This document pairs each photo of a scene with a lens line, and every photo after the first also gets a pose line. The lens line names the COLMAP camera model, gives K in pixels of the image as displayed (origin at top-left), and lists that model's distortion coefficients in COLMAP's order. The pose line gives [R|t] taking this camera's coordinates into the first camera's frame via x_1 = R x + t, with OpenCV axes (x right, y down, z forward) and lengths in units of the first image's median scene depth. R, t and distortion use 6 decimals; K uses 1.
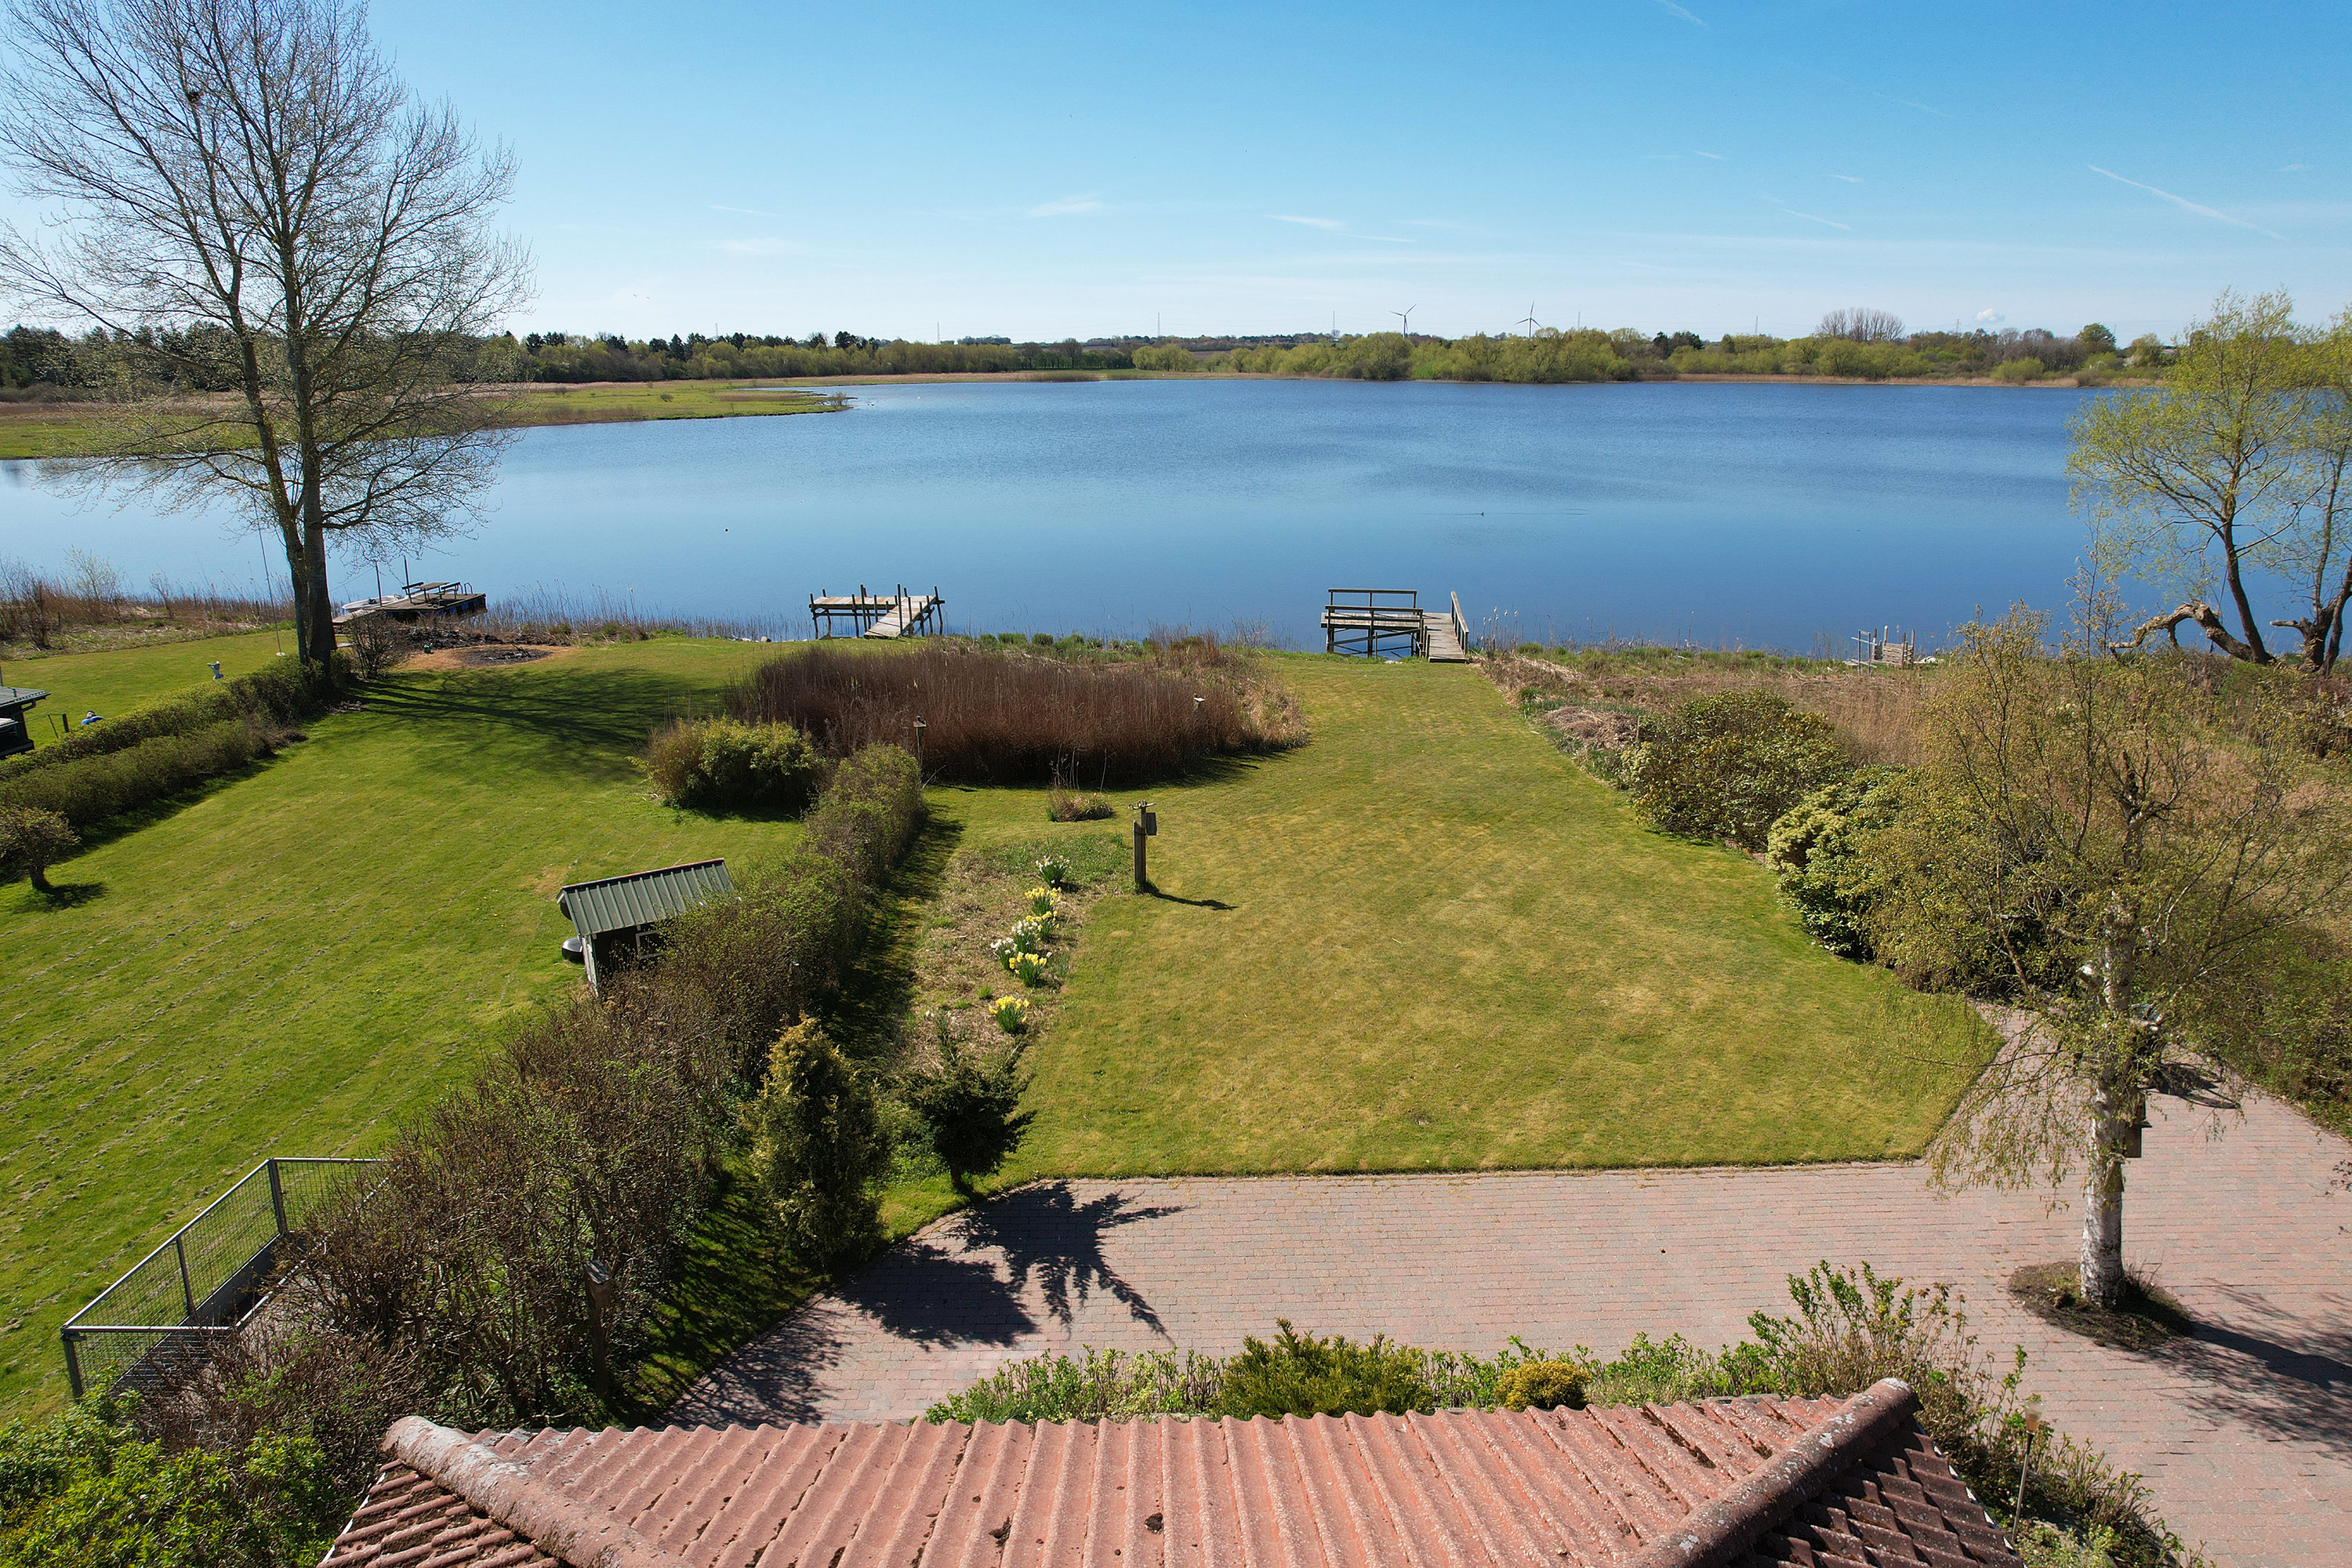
lens RADIAL K [[1498.3, 0, 1178.3], [0, 1498.3, 802.6], [0, 0, 1]] dist [-0.065024, 0.053995]
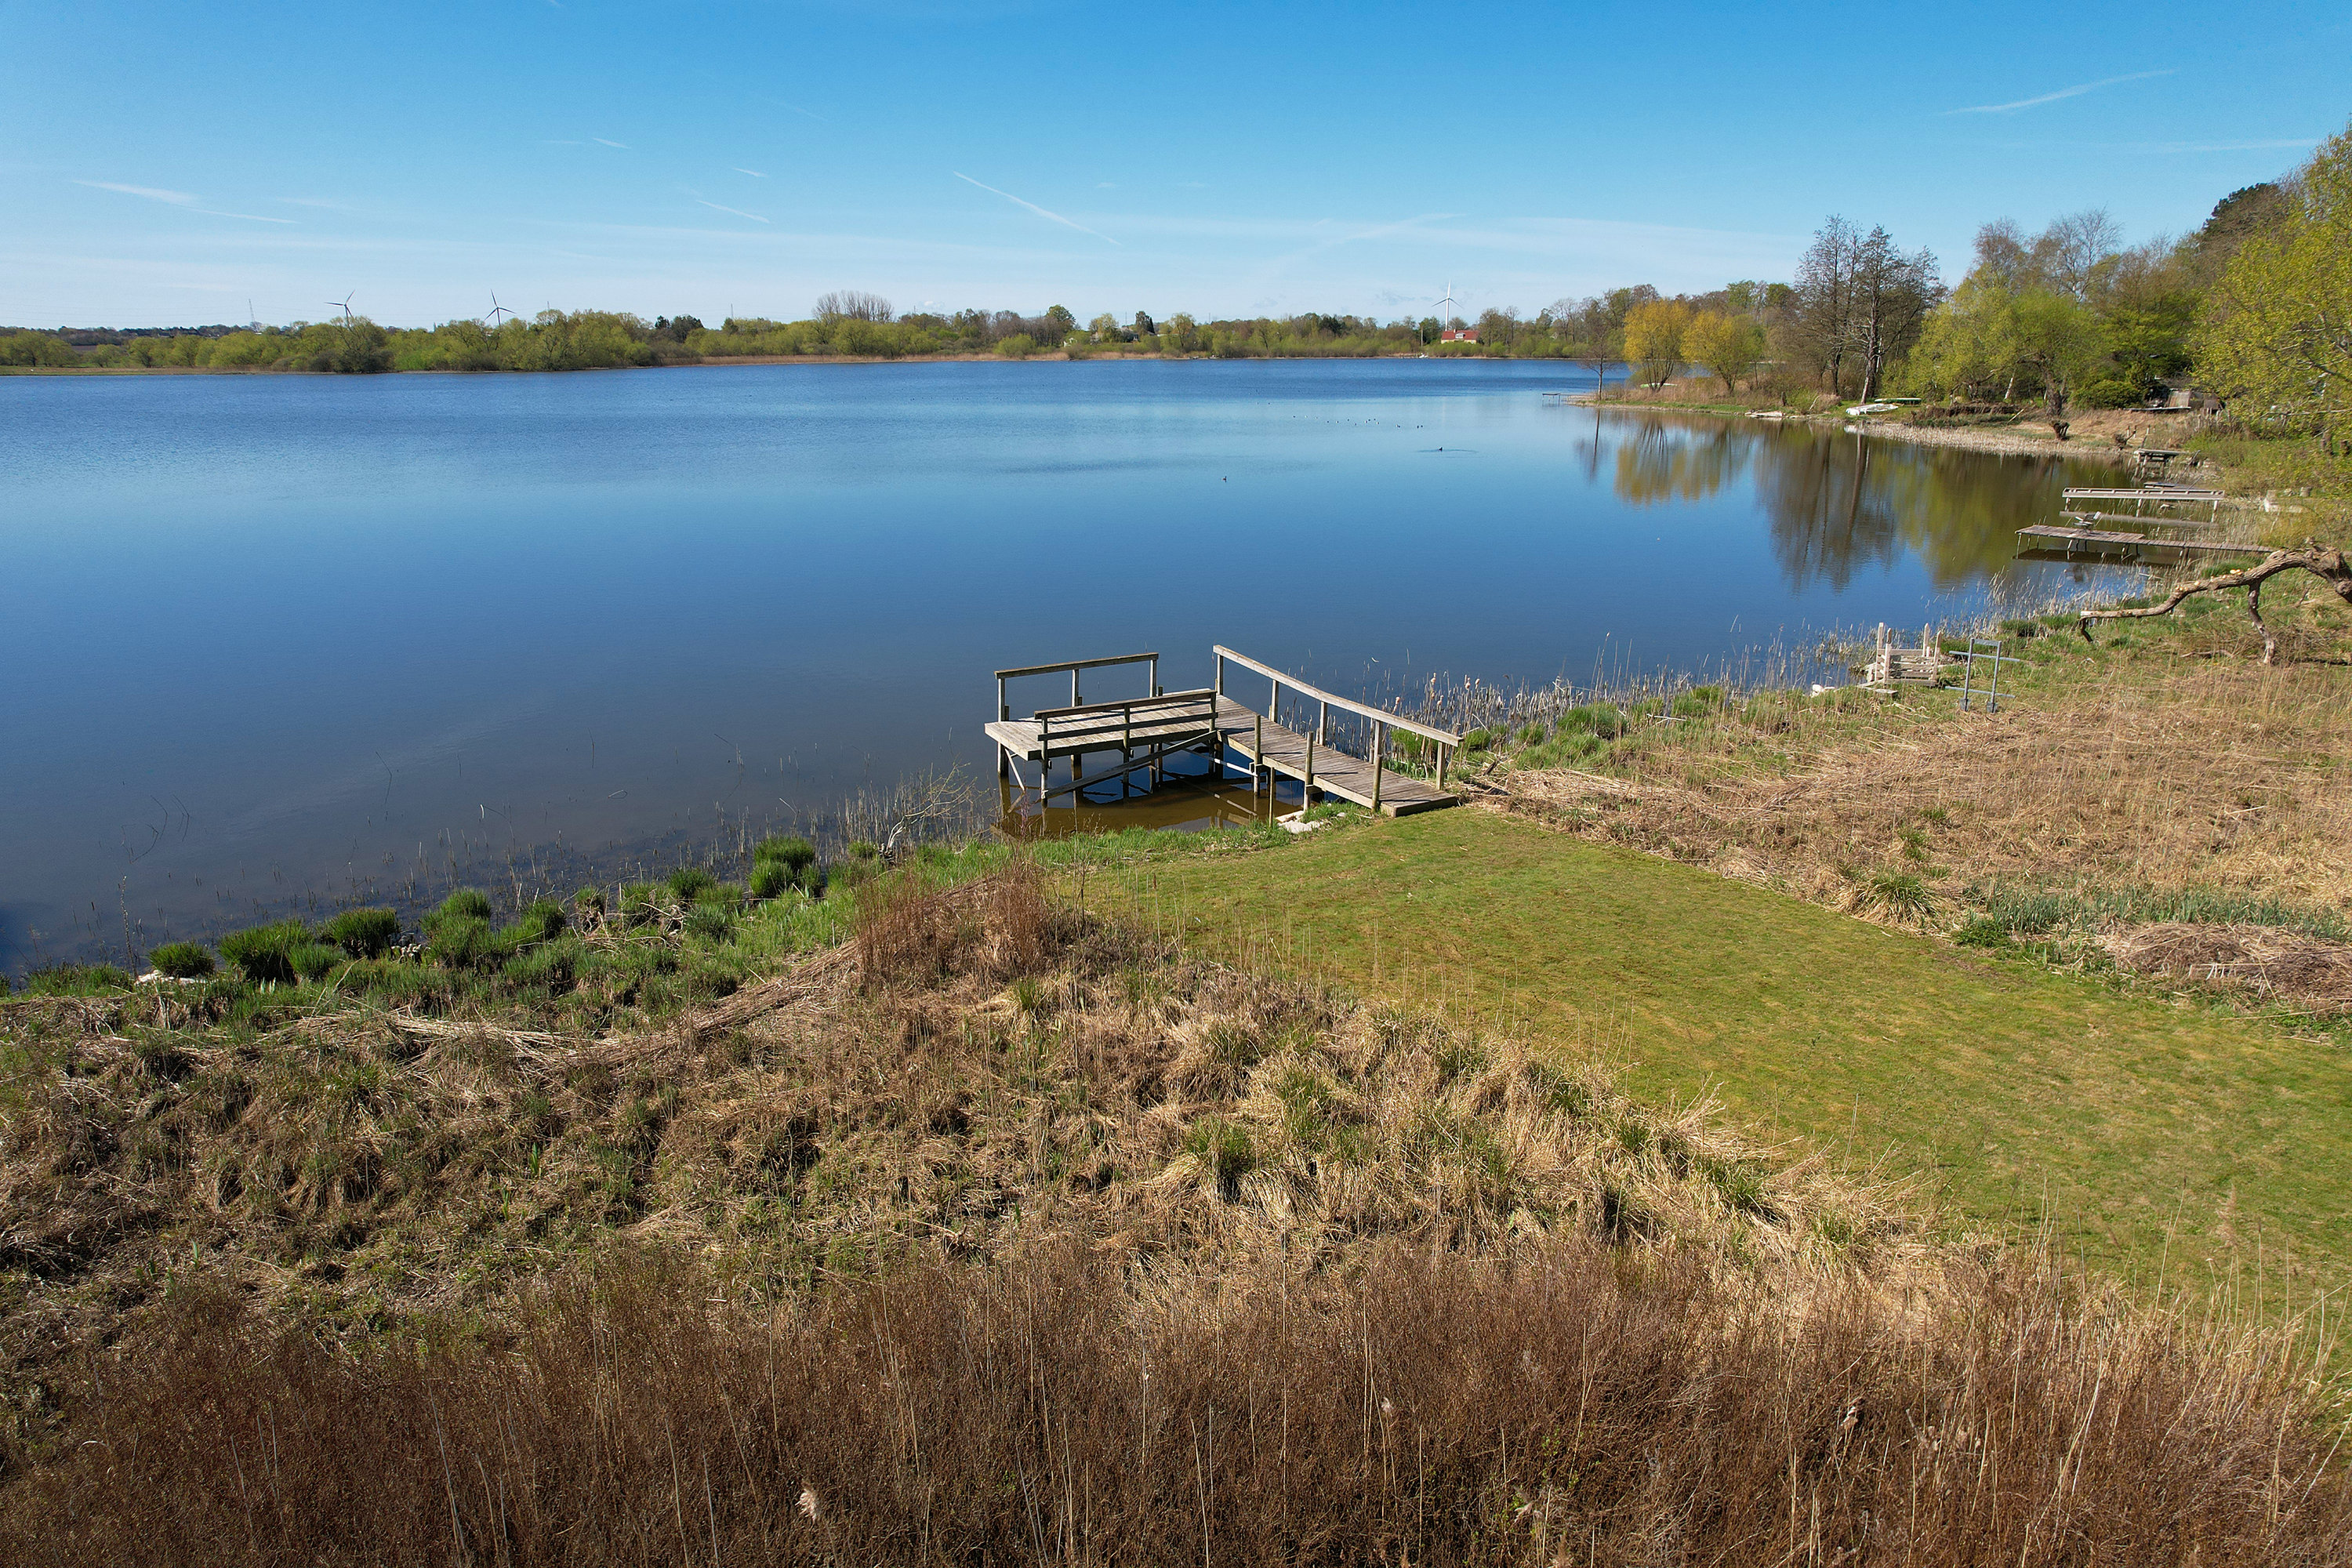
lens RADIAL K [[1524.2, 0, 1176.0], [0, 1524.2, 784.0], [0, 0, 1]] dist [-0.098713, 0.093213]
pose [[0.802066, -0.168818, 0.572879, -0.132905], [0.174417, 0.983613, 0.045660, -0.125088], [-0.571199, 0.063297, 0.818367, 0.609135]]
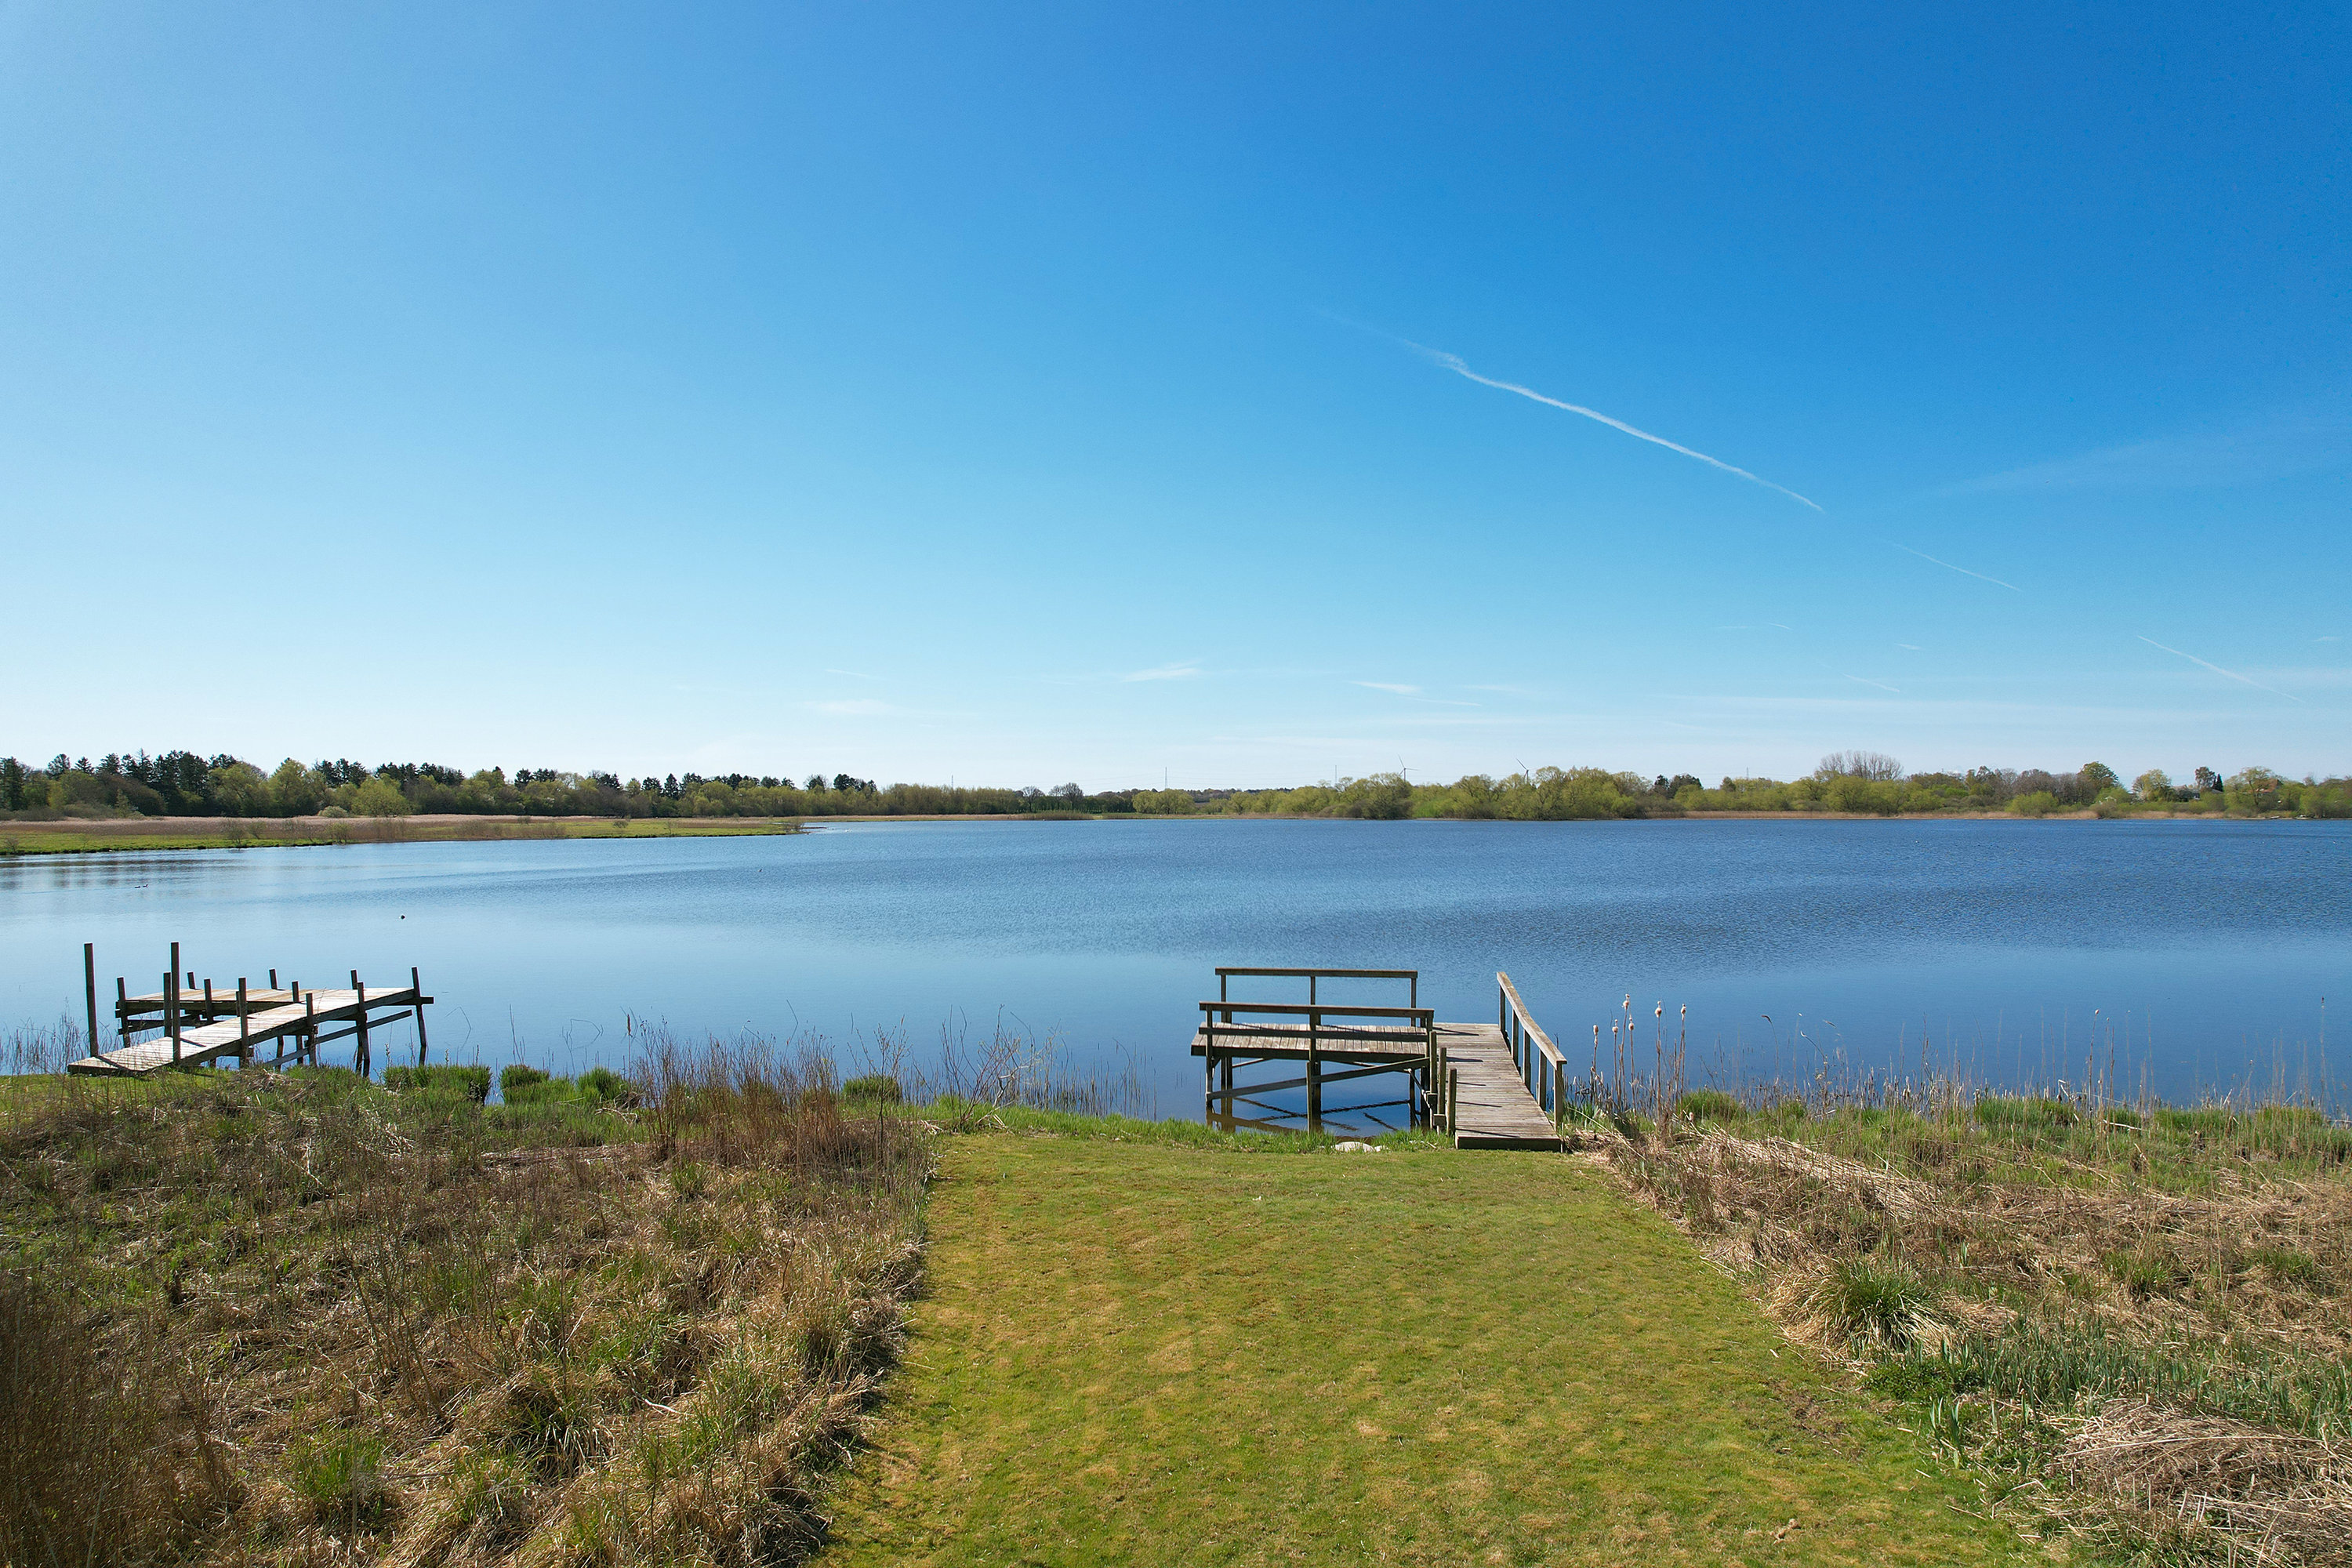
lens RADIAL K [[1488.5, 0, 1176.0], [0, 1488.5, 784.0], [0, 0, 1]] dist [-0.037689, 0.000337]
pose [[0.999958, -0.000543, -0.009132, 0.095861], [-0.002273, 0.952179, -0.305534, -0.063042], [0.008861, 0.305542, 0.952137, 0.586900]]
